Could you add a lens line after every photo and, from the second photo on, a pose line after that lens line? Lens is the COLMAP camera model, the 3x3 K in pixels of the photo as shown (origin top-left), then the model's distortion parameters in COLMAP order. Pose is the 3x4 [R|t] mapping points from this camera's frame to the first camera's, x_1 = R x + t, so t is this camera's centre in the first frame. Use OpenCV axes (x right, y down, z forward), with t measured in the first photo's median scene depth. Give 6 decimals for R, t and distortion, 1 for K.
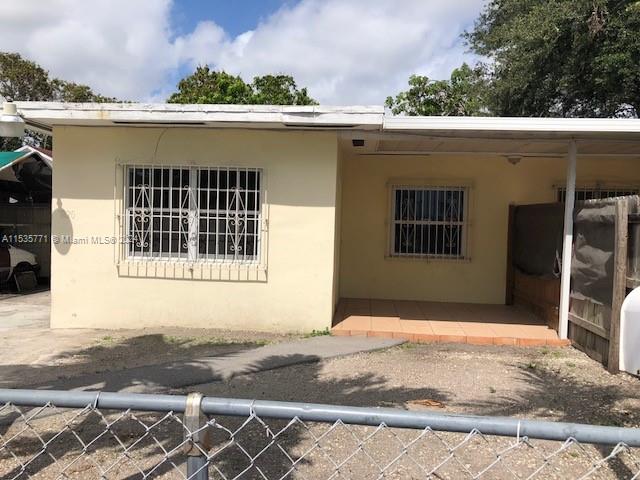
lens RADIAL K [[528.8, 0, 320.0], [0, 528.8, 240.0], [0, 0, 1]] dist [-0.000301, -0.000437]
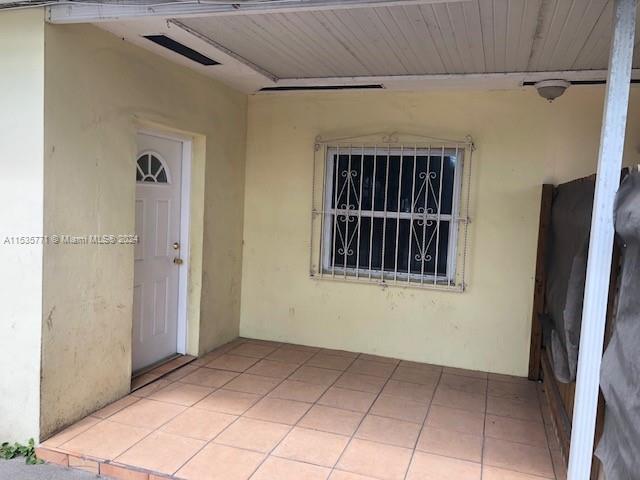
lens RADIAL K [[530.4, 0, 320.6], [0, 530.4, 231.7], [0, 0, 1]] dist [0.056855, 0.000300]
pose [[0.975064, 0.031662, -0.219653, 0.263862], [-0.027794, 0.999400, 0.020678, -0.024551], [0.220176, -0.014058, 0.975359, 0.449220]]
